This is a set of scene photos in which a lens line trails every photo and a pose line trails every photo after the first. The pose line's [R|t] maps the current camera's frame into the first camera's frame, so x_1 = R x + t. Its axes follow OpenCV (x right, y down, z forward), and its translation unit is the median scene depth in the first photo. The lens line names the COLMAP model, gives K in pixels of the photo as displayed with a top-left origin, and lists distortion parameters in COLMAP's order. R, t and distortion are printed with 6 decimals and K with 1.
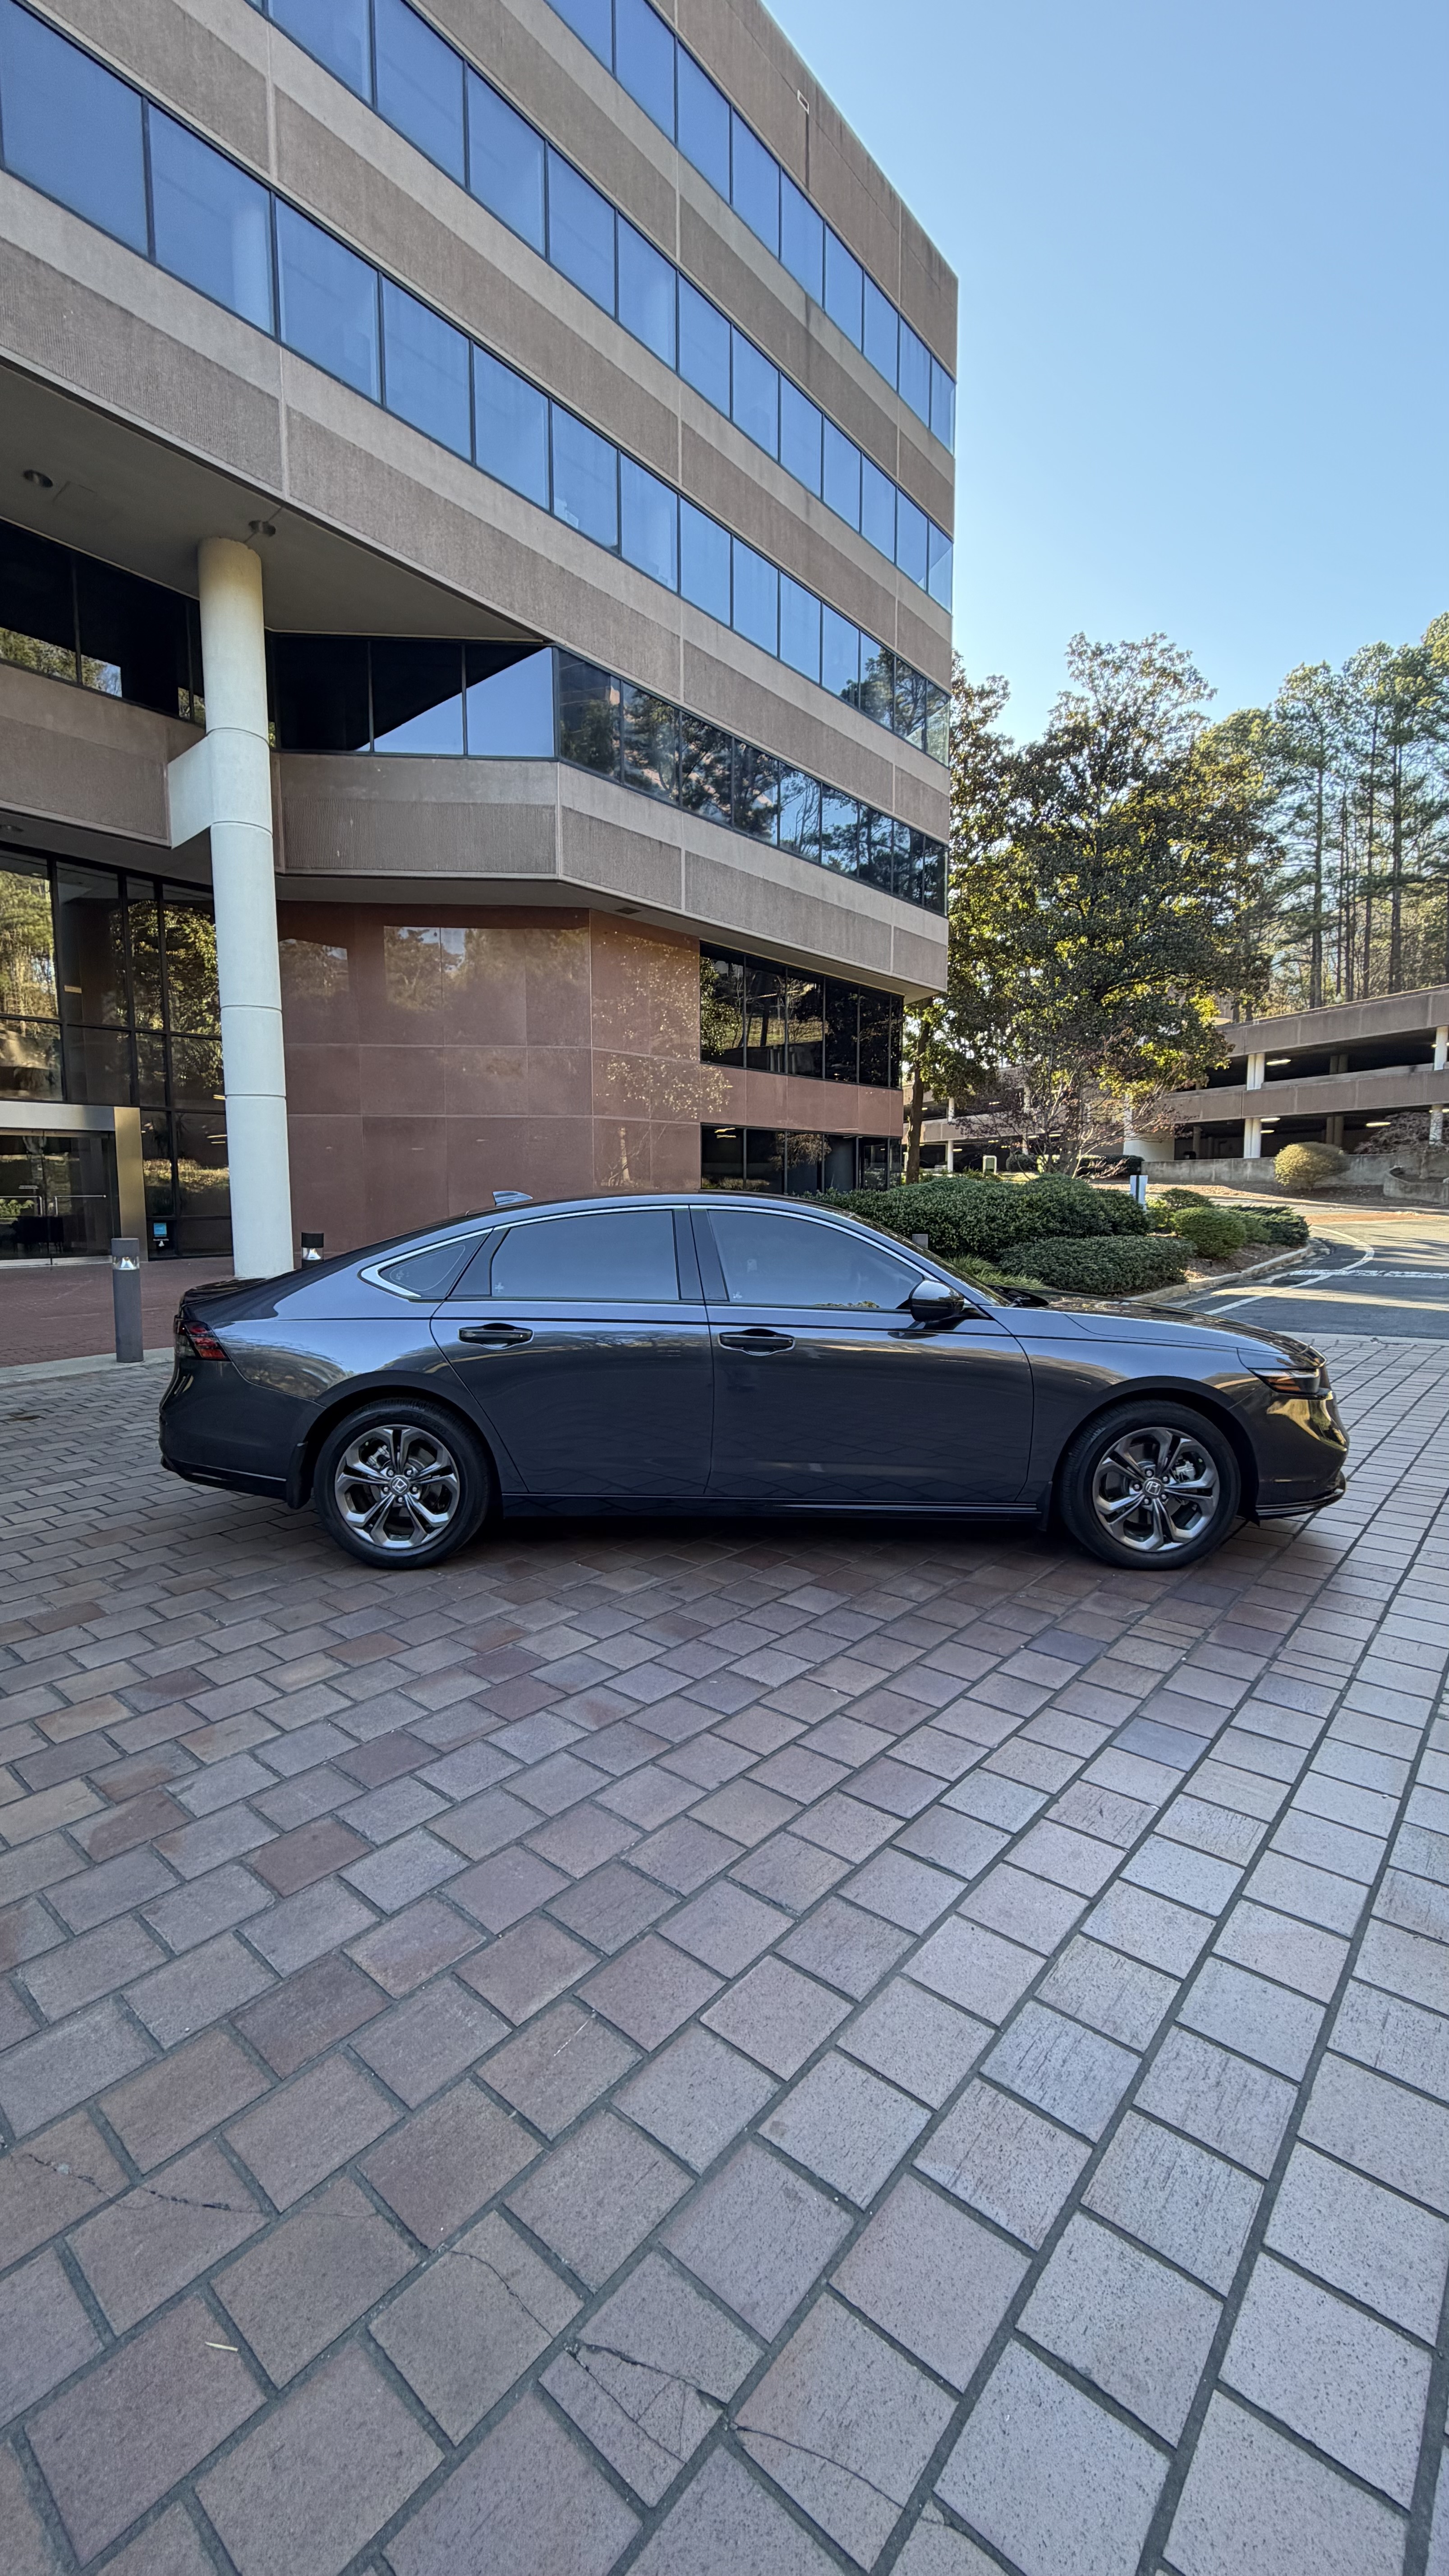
lens RADIAL K [[1017.7, 0, 730.2], [0, 1017.7, 1290.6], [0, 0, 1]] dist [-0.003040, 0.000425]
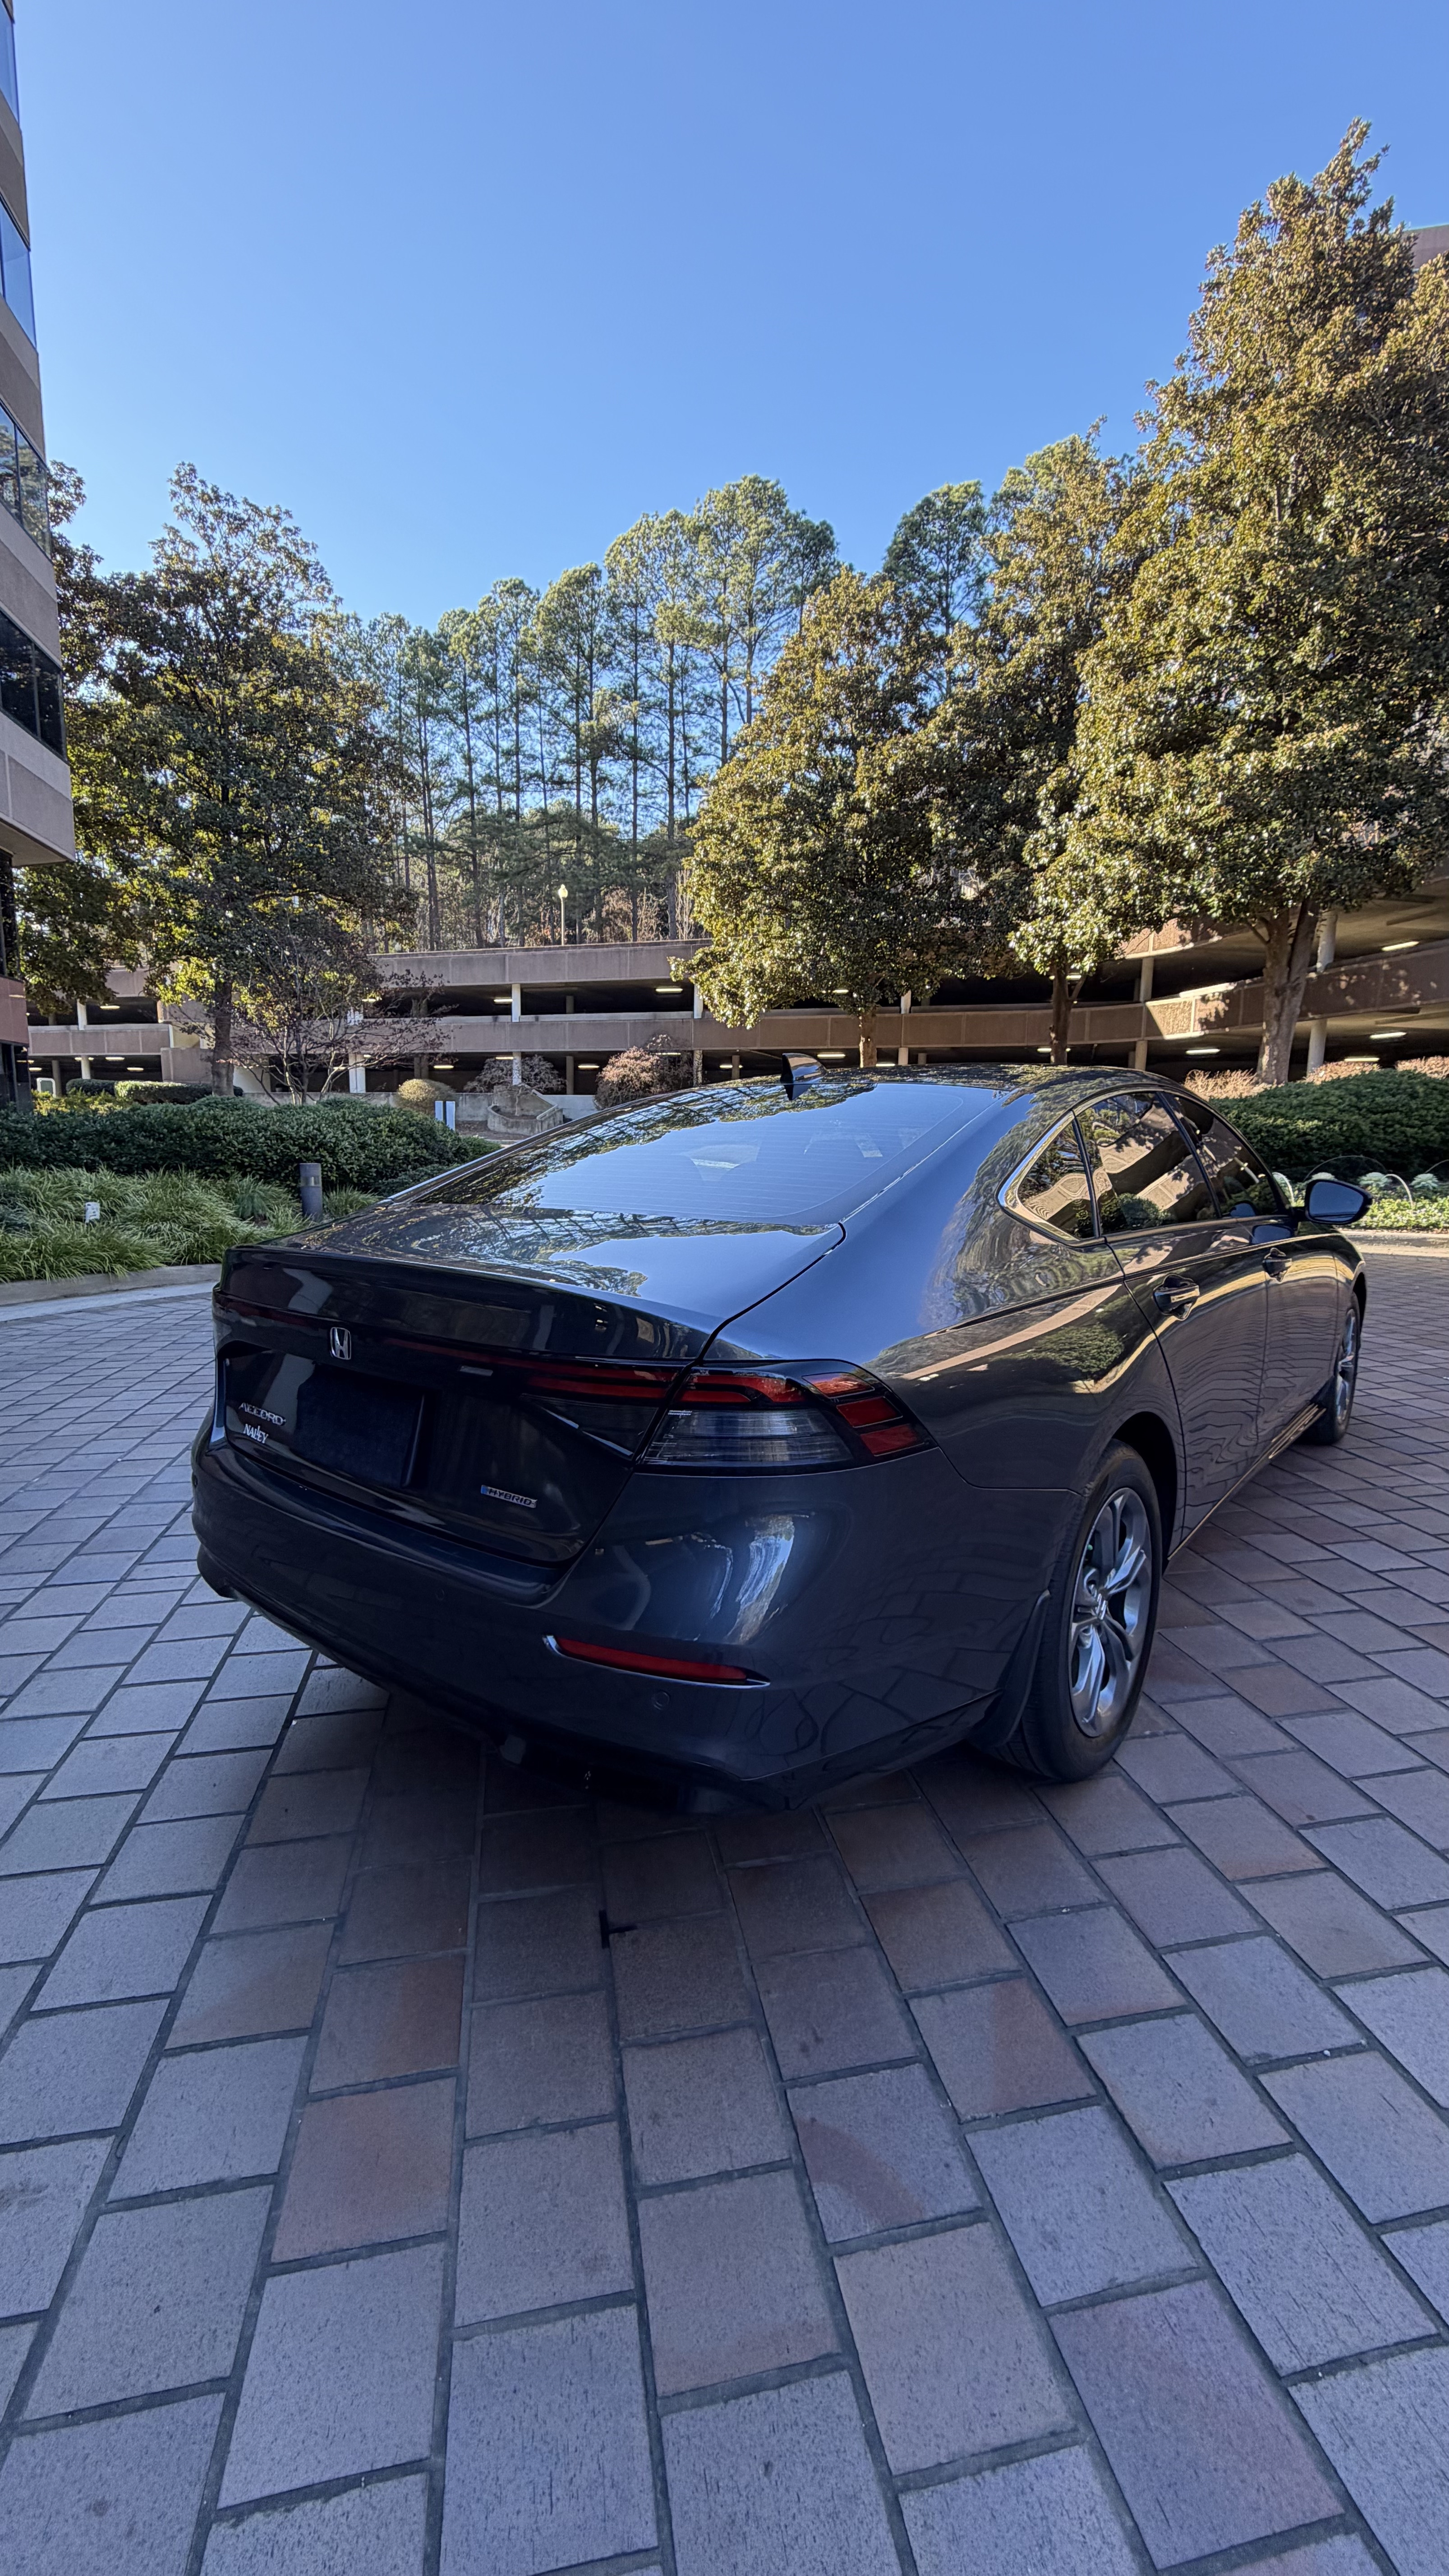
lens RADIAL K [[1017.7, 0, 724.0], [0, 1017.7, 1282.6], [0, 0, 1]] dist [-0.003040, 0.000425]
pose [[0.620774, -0.104322, 0.777018, -0.111876], [0.062611, 0.994538, 0.083505, -0.003798], [-0.781486, -0.003188, 0.623915, 0.111419]]
